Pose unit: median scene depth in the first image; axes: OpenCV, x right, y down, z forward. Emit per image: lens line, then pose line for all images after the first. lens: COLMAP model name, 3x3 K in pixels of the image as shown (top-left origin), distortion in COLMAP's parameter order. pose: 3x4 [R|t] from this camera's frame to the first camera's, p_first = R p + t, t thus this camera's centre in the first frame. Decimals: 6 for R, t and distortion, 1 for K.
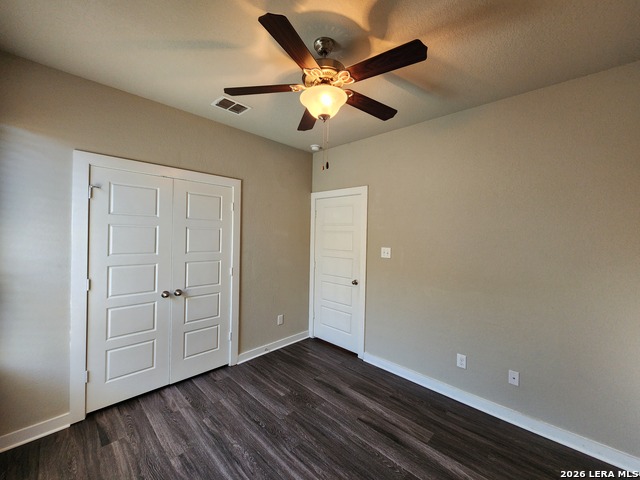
lens RADIAL K [[260.9, 0, 324.1], [0, 260.9, 236.5], [0, 0, 1]] dist [0.003227, -0.001778]
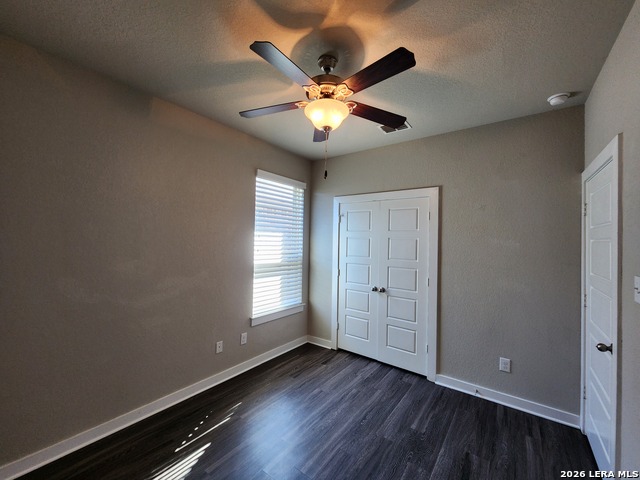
lens RADIAL K [[260.9, 0, 325.5], [0, 260.9, 237.6], [0, 0, 1]] dist [0.003227, -0.001778]
pose [[0.127679, -0.026747, -0.991455, 0.696012], [-0.025462, 0.999218, -0.030235, 0.007994], [0.991489, 0.029104, 0.126898, 0.592939]]
